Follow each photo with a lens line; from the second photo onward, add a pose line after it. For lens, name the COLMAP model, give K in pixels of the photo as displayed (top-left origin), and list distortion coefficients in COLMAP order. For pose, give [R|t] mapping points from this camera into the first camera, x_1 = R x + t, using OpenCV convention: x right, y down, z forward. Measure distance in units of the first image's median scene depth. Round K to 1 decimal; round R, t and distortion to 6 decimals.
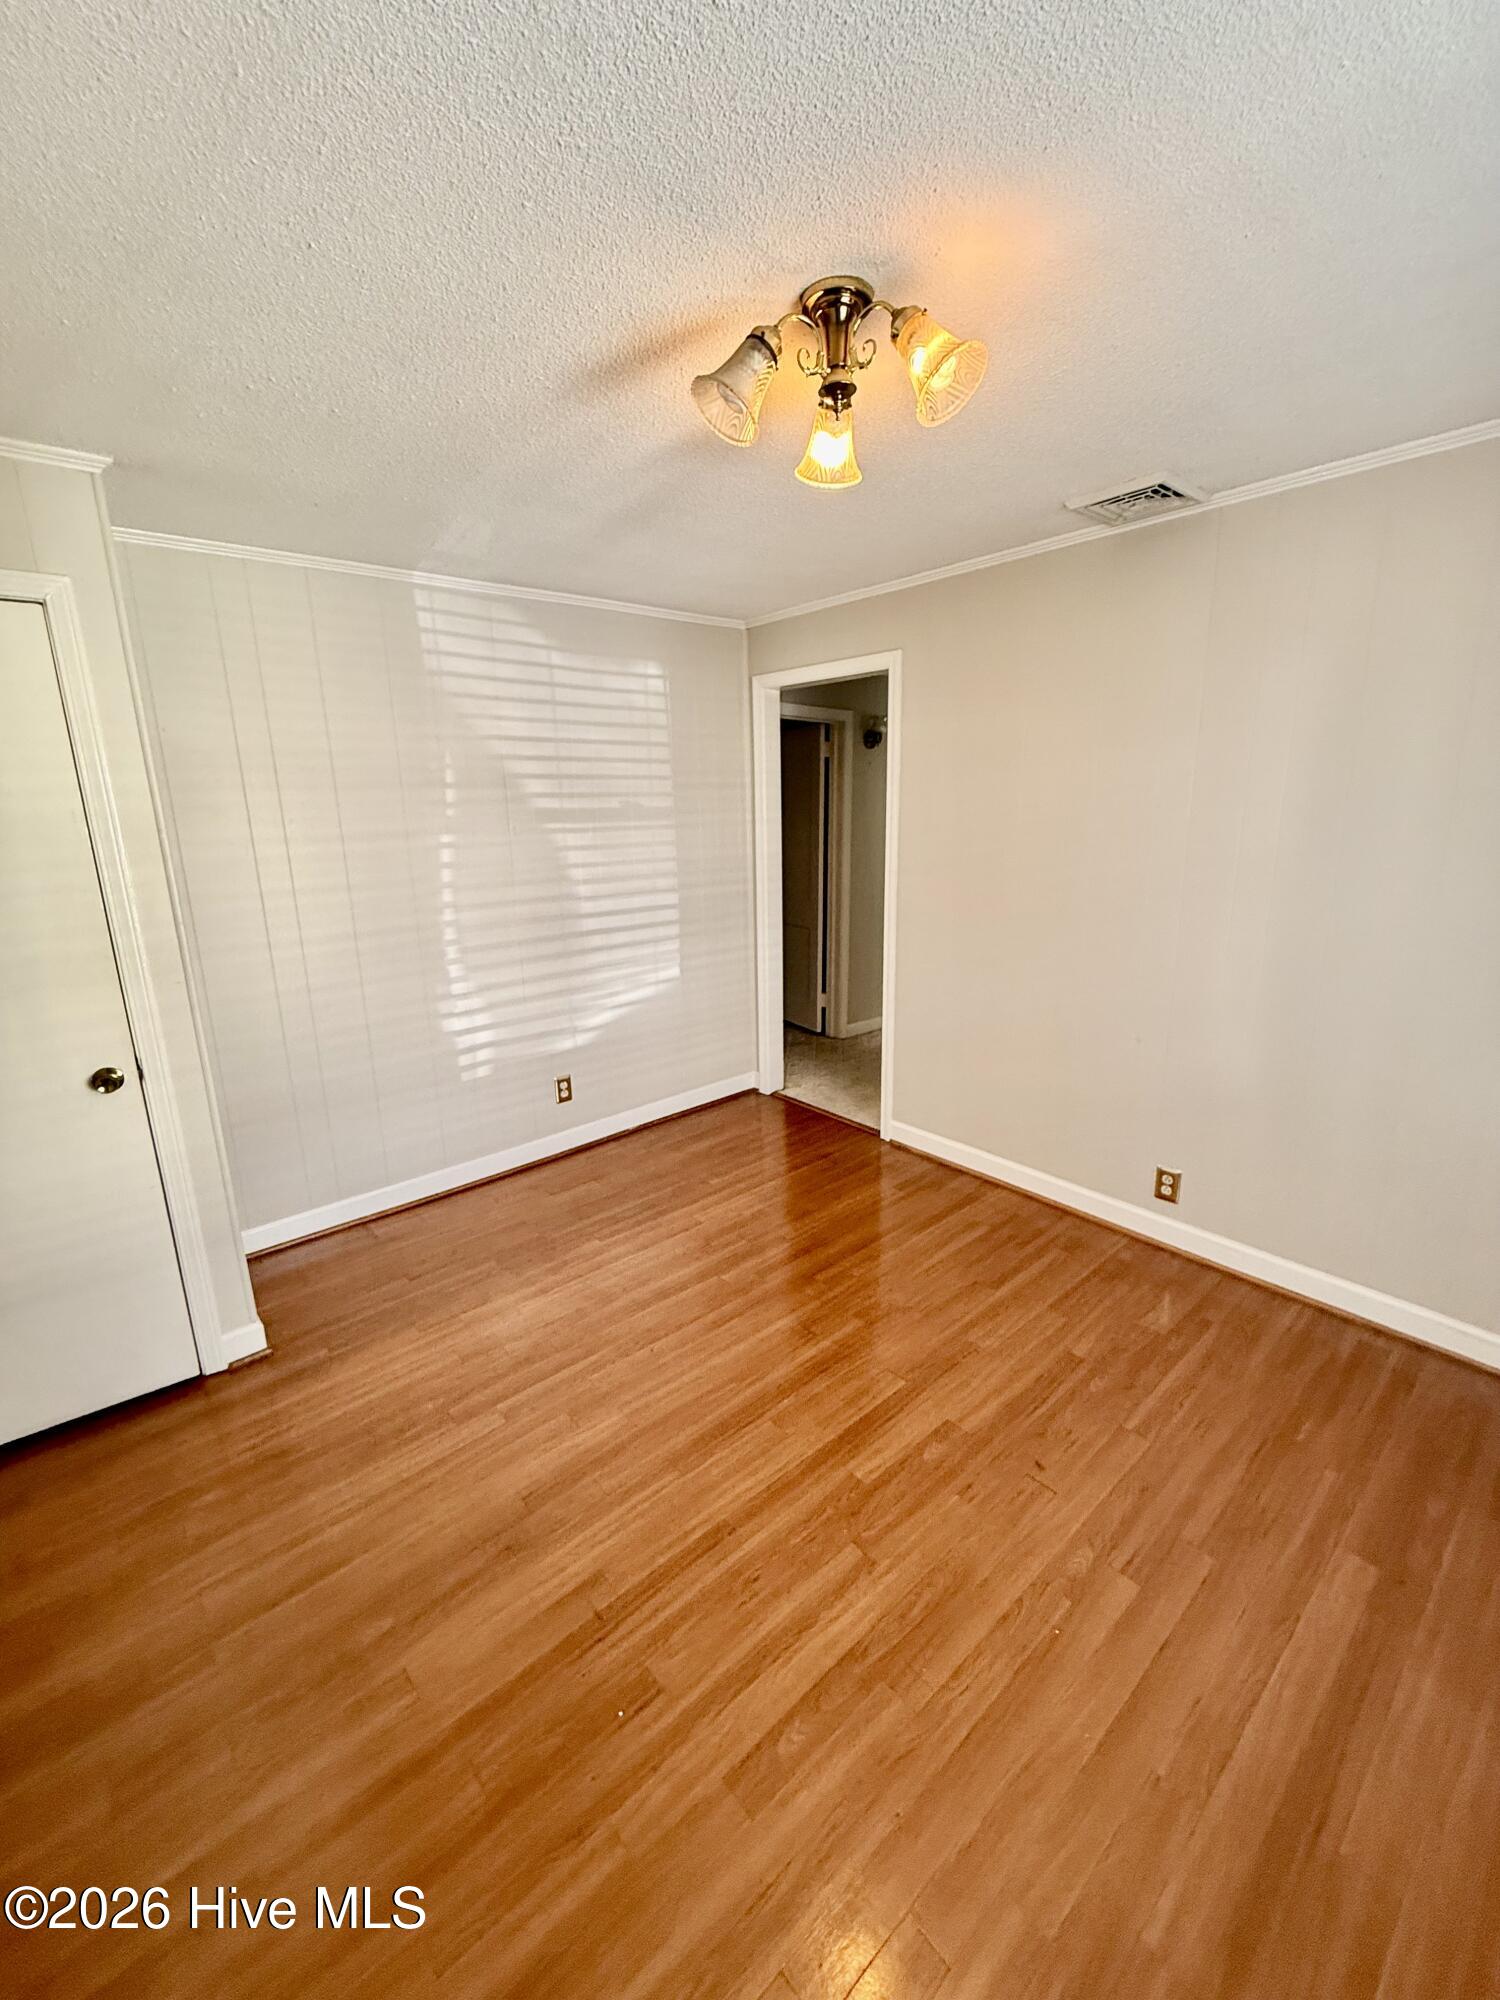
lens RADIAL K [[796.3, 0, 751.8], [0, 796.3, 1001.0], [0, 0, 1]] dist [-0.000405, 0.000878]
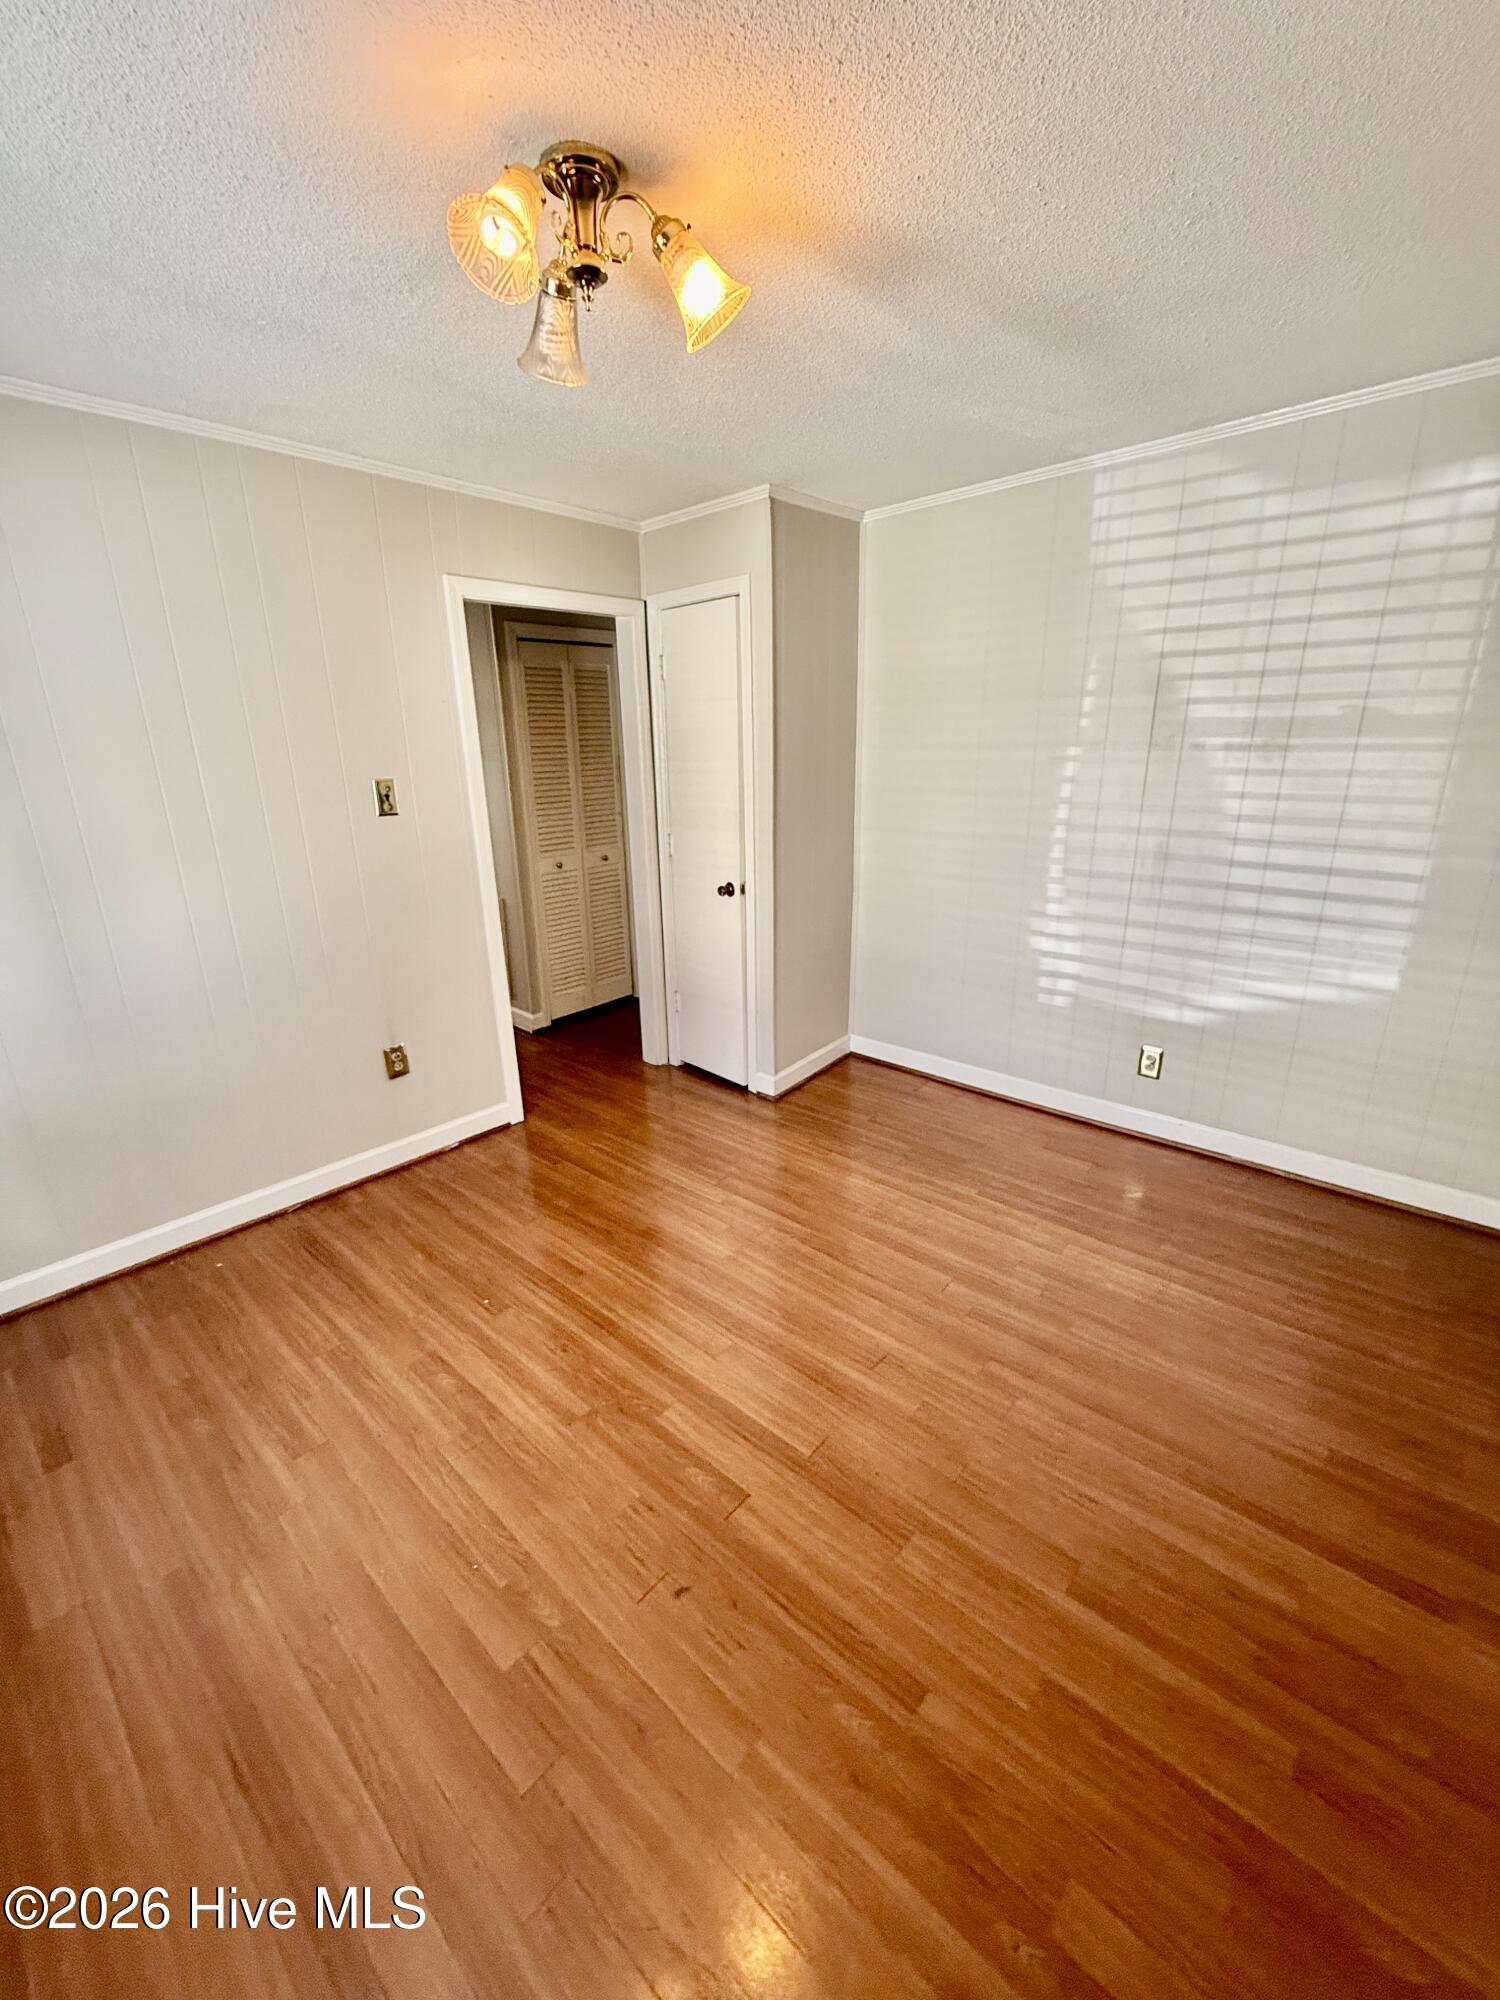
lens RADIAL K [[796.3, 0, 751.1], [0, 796.3, 998.8], [0, 0, 1]] dist [-0.000405, 0.000878]
pose [[0.141006, 0.333244, -0.932237, 0.602014], [-0.219936, 0.928659, 0.298698, -0.142340], [0.965270, 0.162915, 0.204239, 0.533521]]
